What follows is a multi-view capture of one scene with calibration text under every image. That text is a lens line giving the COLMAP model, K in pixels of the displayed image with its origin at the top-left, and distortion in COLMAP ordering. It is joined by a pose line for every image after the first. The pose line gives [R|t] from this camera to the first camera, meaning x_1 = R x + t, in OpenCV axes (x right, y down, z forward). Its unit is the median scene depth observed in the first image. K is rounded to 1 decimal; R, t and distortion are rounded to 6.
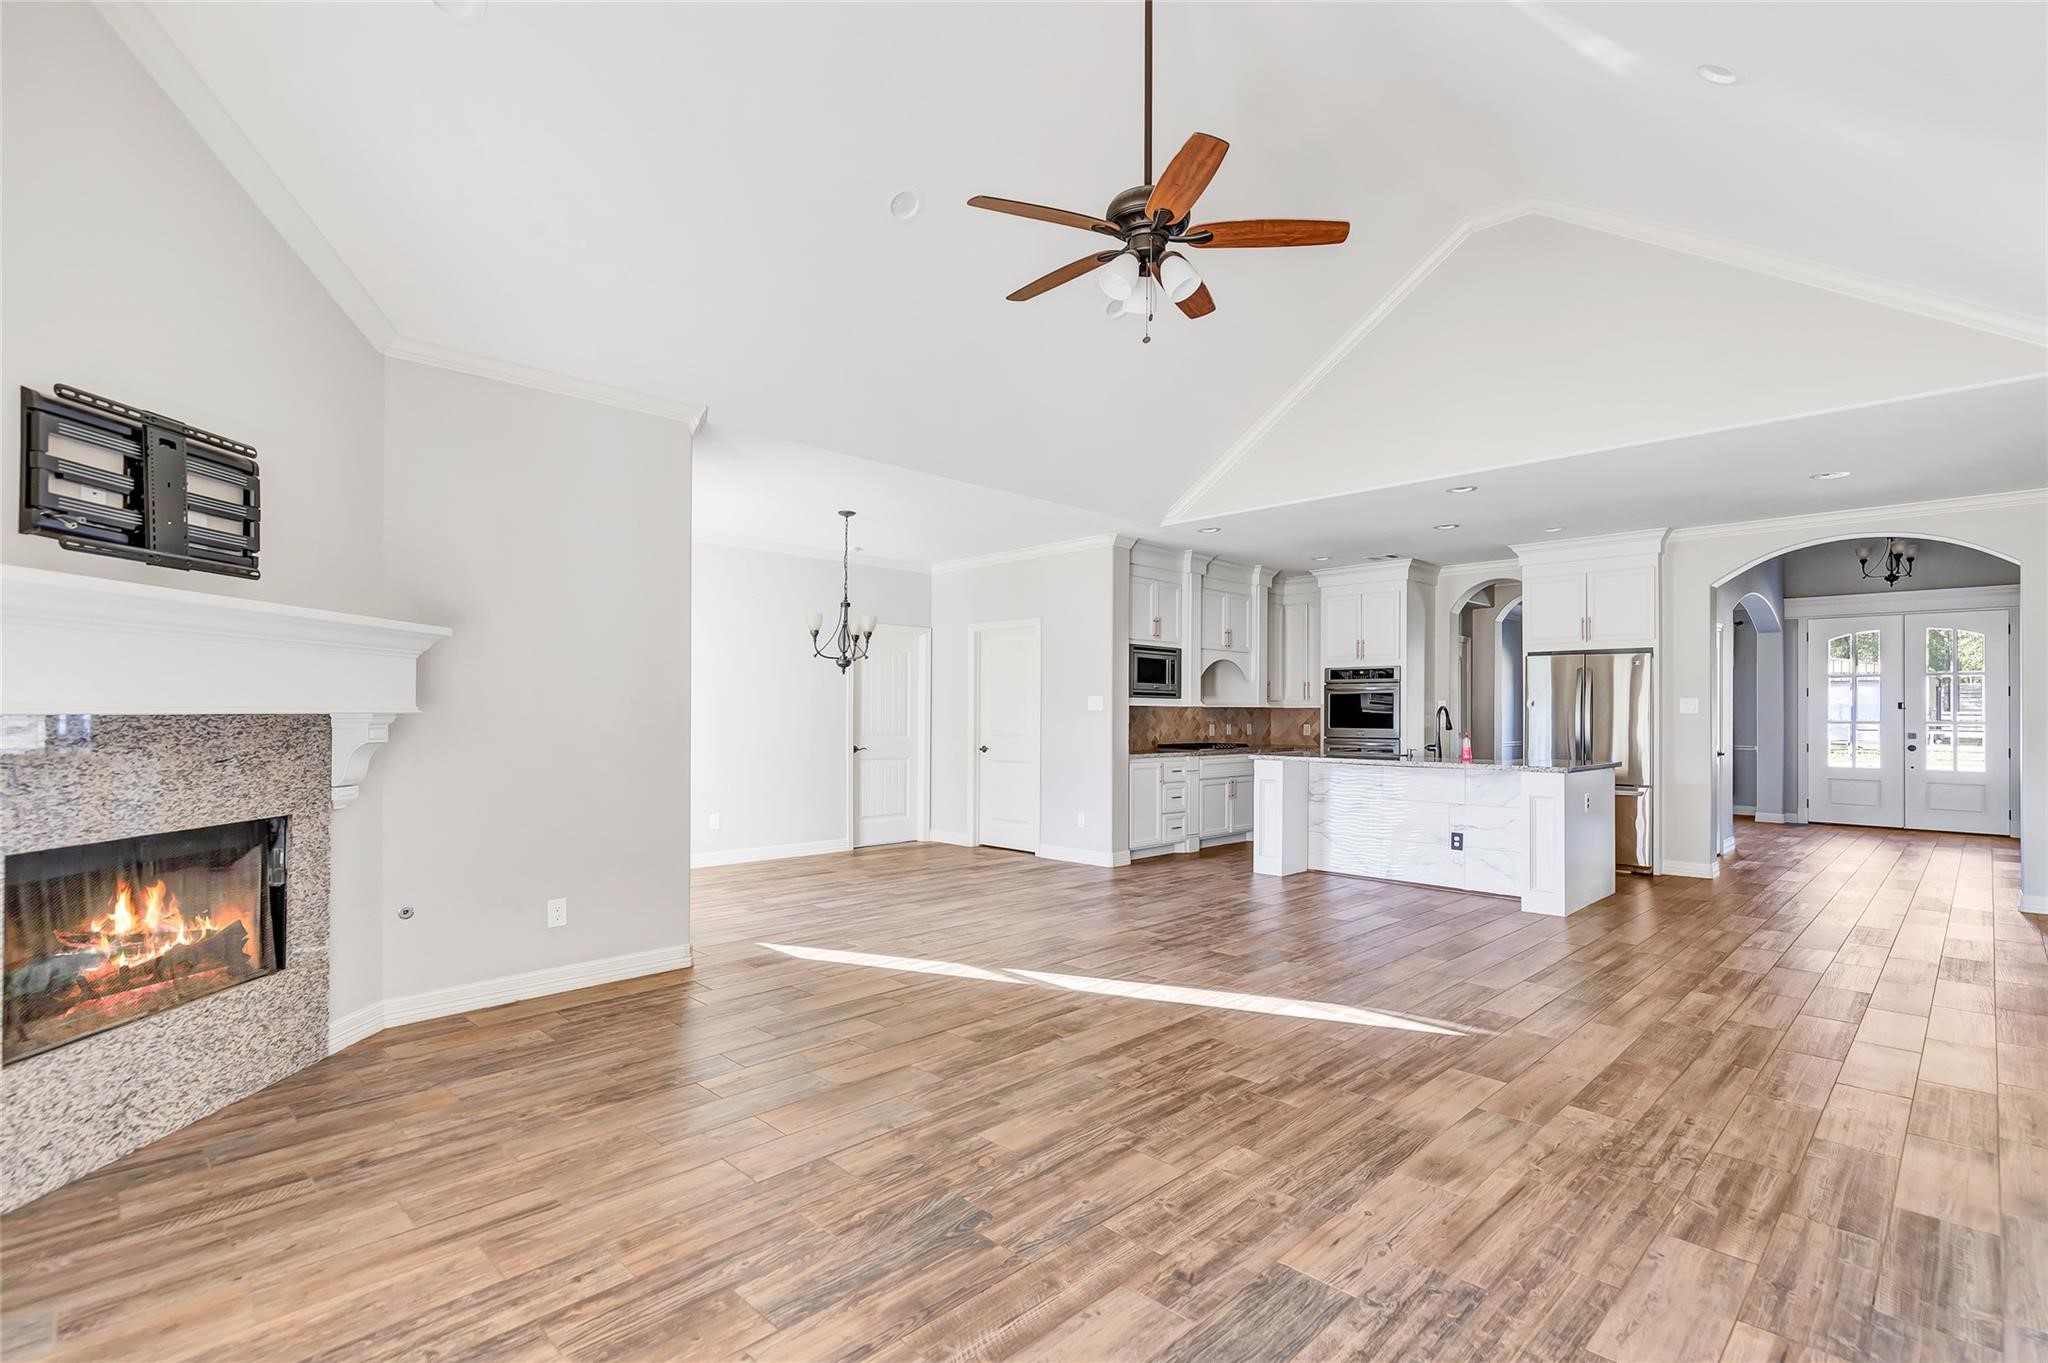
lens RADIAL K [[933.0, 0, 1029.5], [0, 933.0, 701.9], [0, 0, 1]] dist [0.017446, -0.000348]
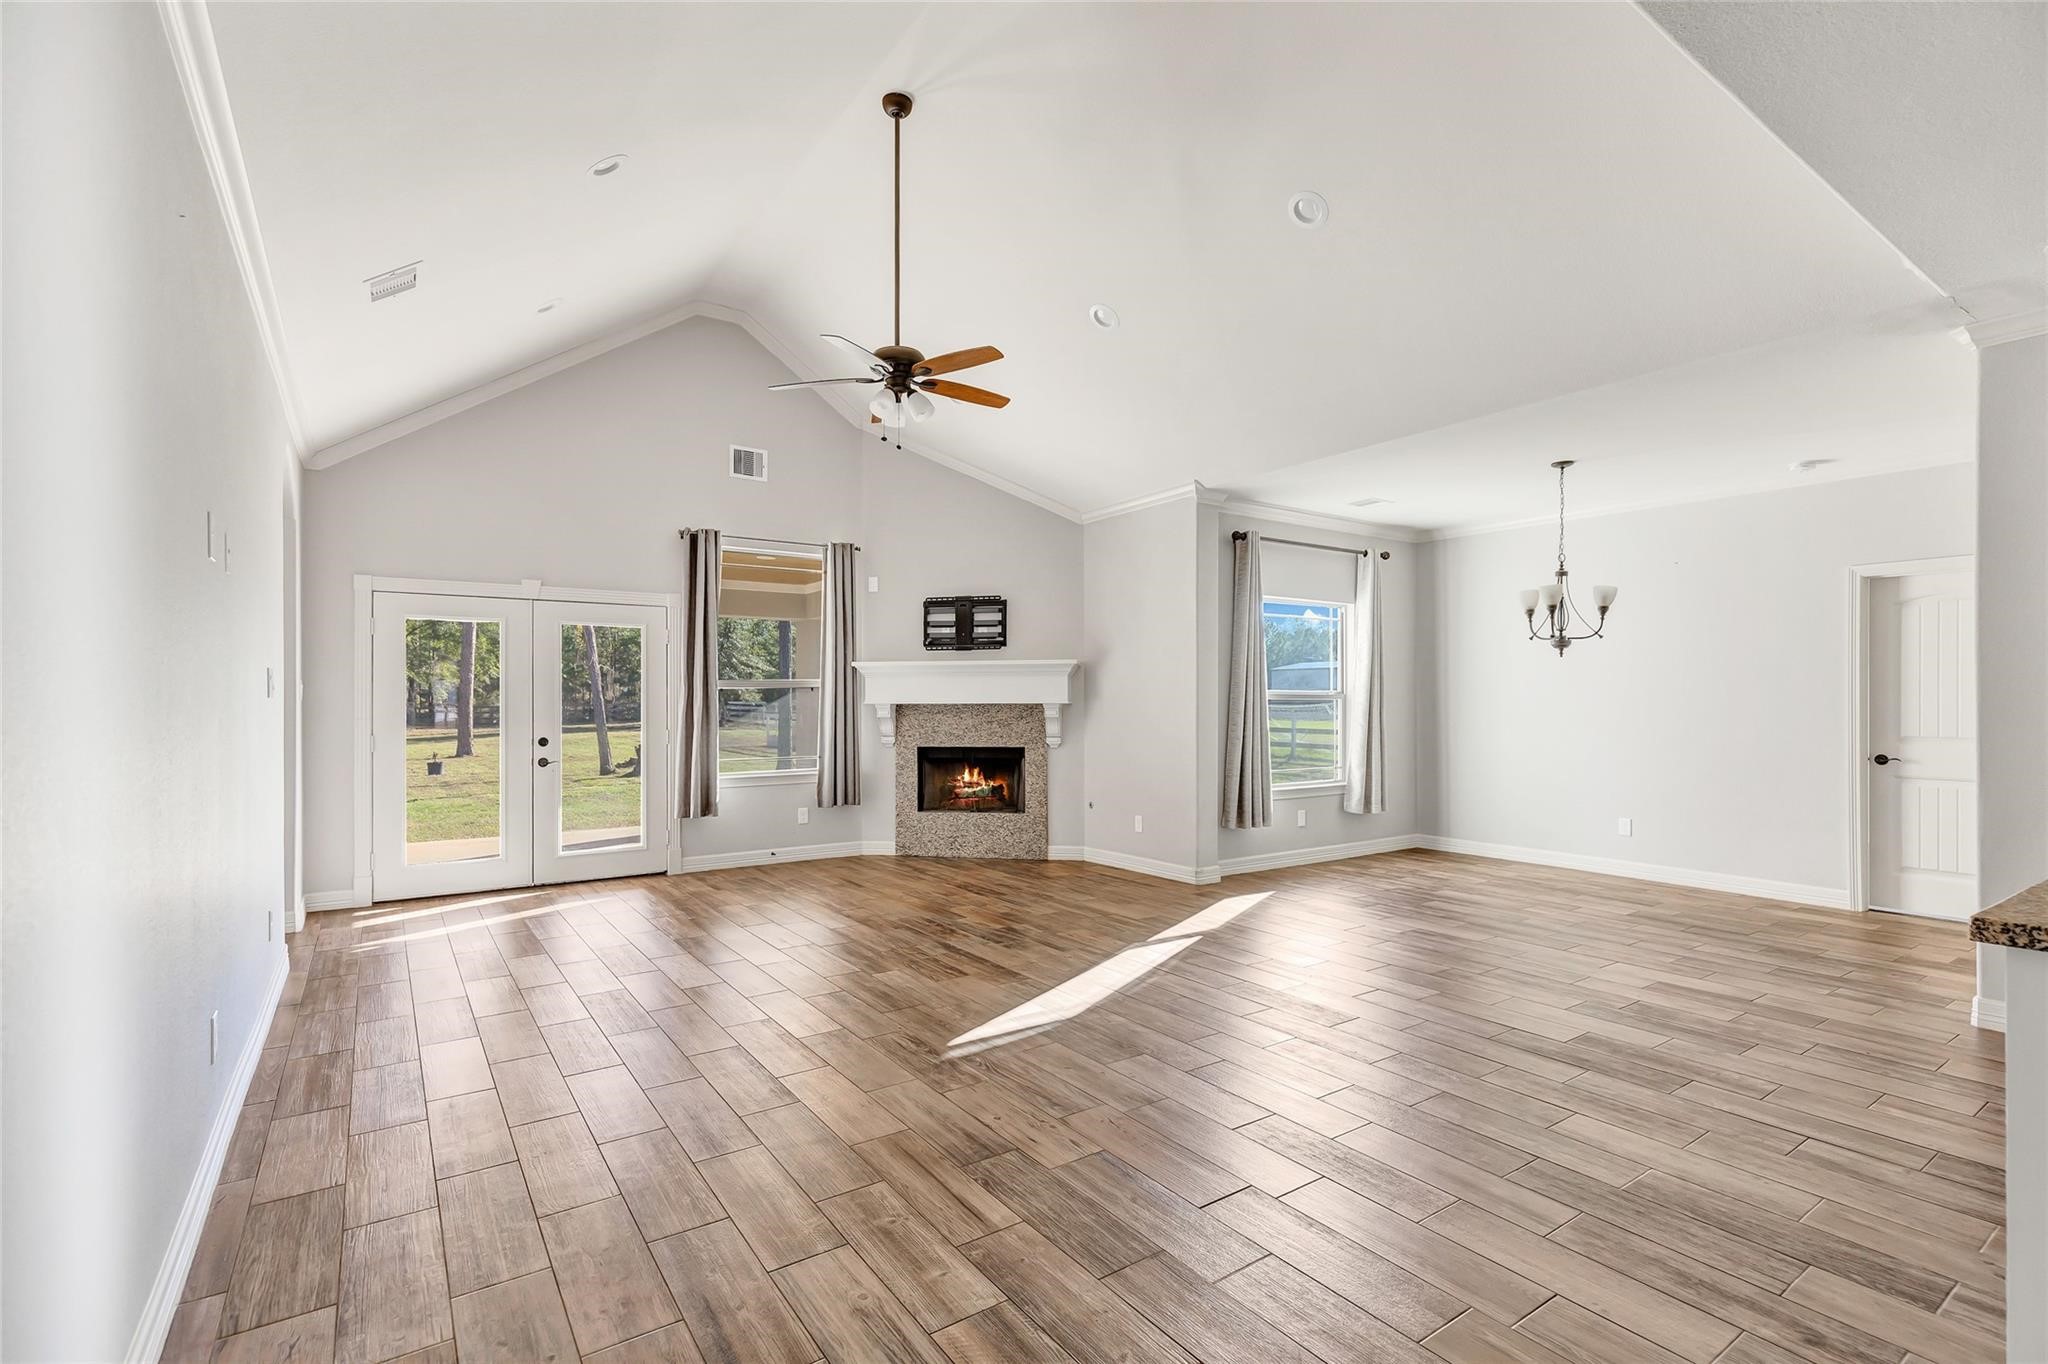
lens RADIAL K [[933.0, 0, 1029.5], [0, 933.0, 702.4], [0, 0, 1]] dist [0.017446, -0.000348]
pose [[-0.166007, -0.003511, -0.986118, 1.591565], [0.011688, 0.999916, -0.005528, 0.024658], [0.986055, -0.012443, -0.165953, 1.502084]]
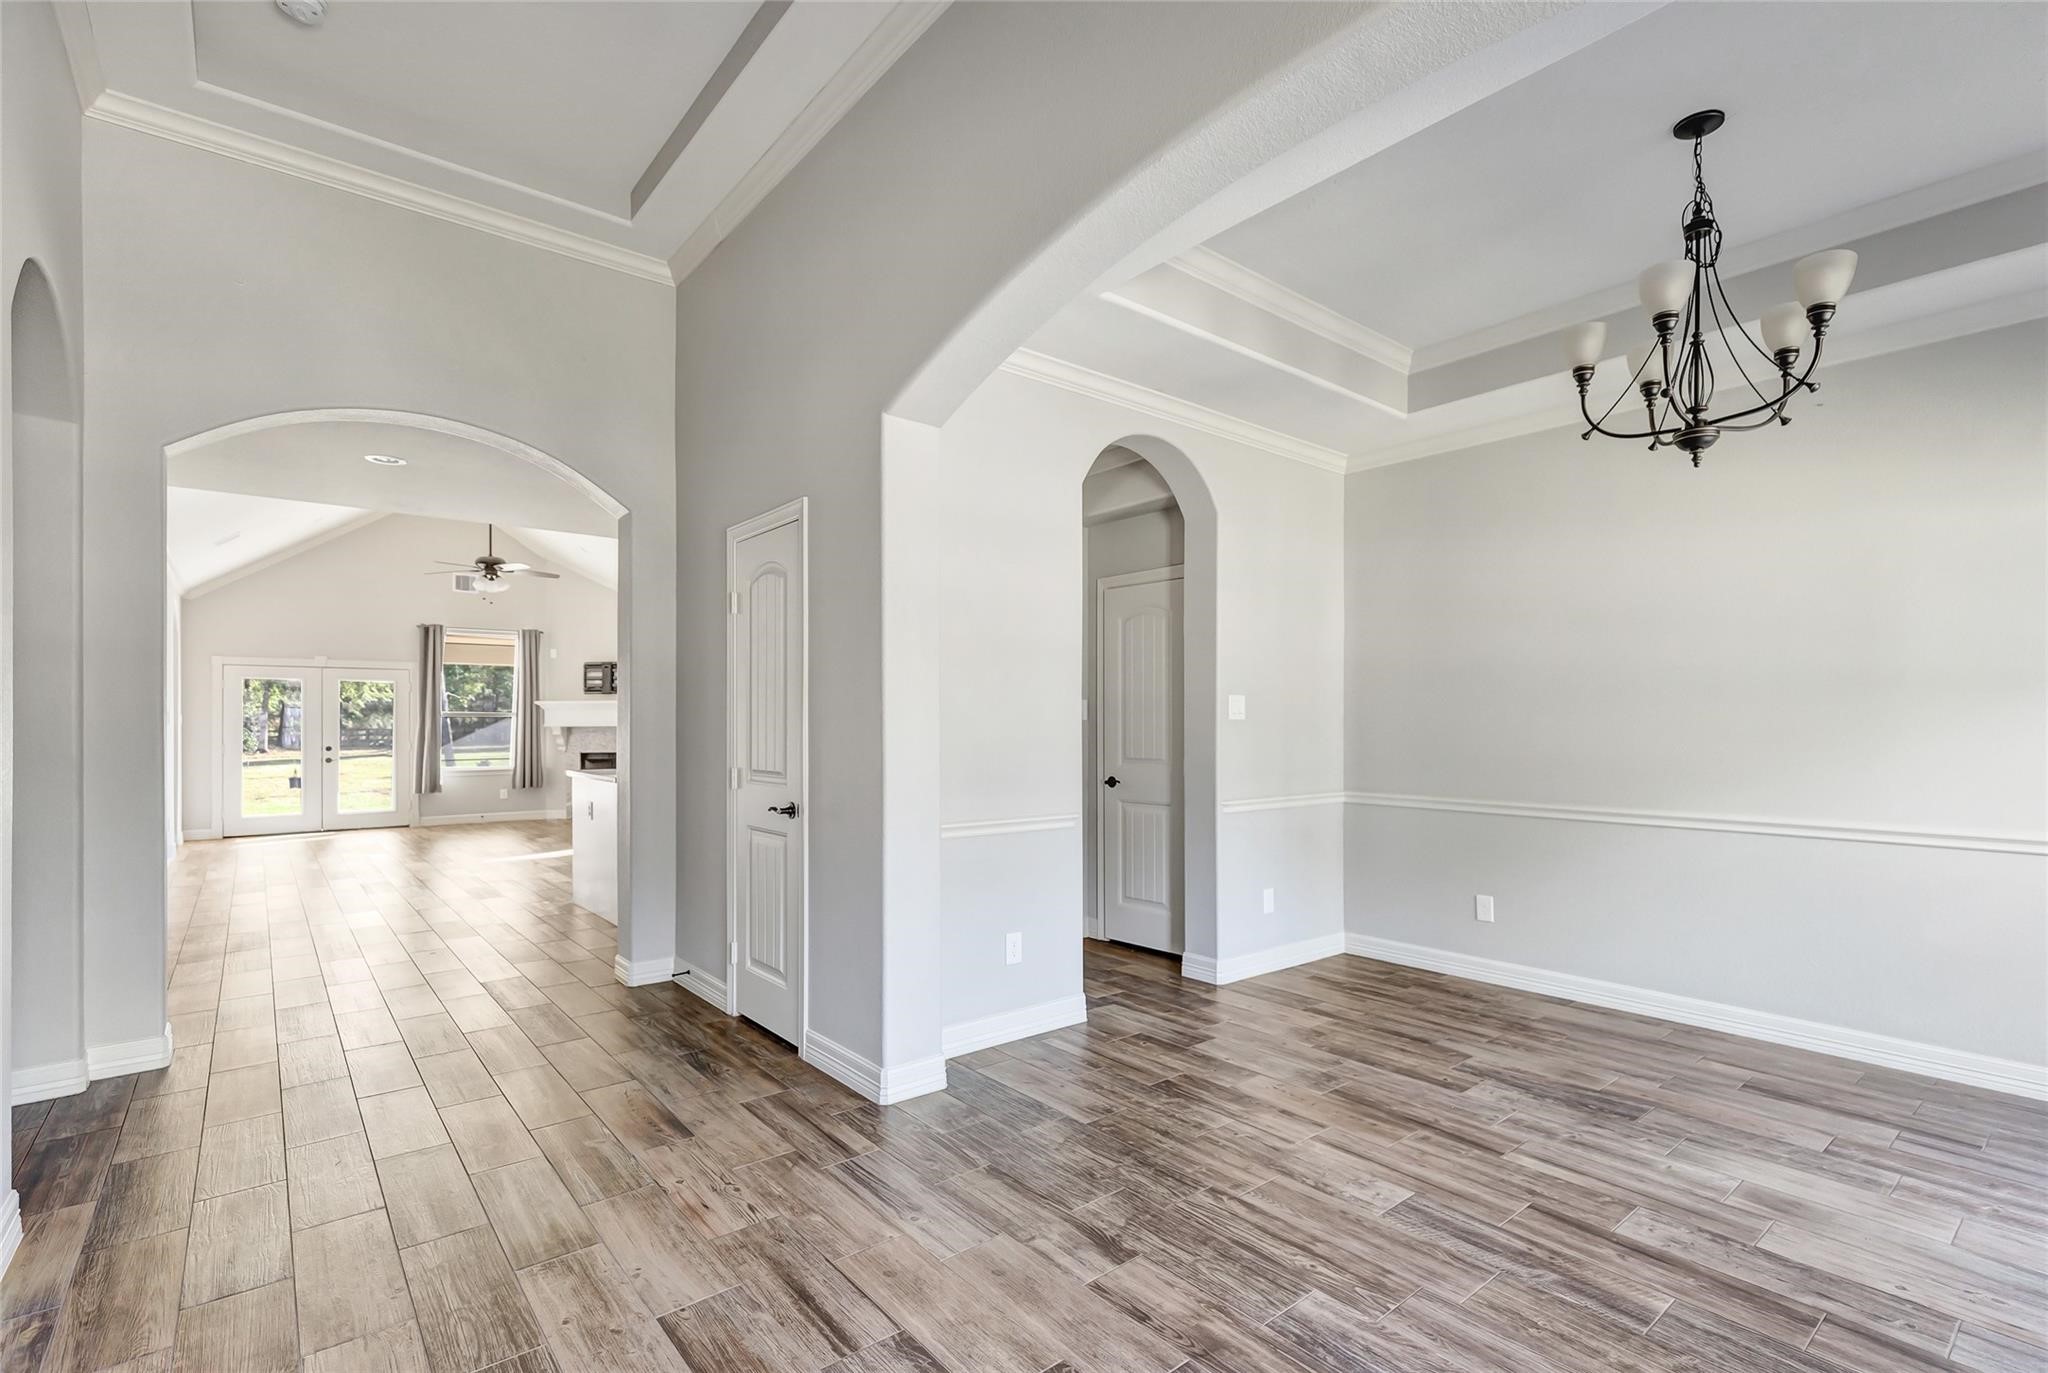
lens RADIAL K [[933.6, 0, 1026.1], [0, 933.6, 724.0], [0, 0, 1]] dist [0.016507, 0.000128]
pose [[-0.086559, -0.003905, -0.996239, 3.155821], [0.012828, 0.999905, -0.005034, 0.046215], [0.996164, -0.013215, -0.086501, 3.136501]]
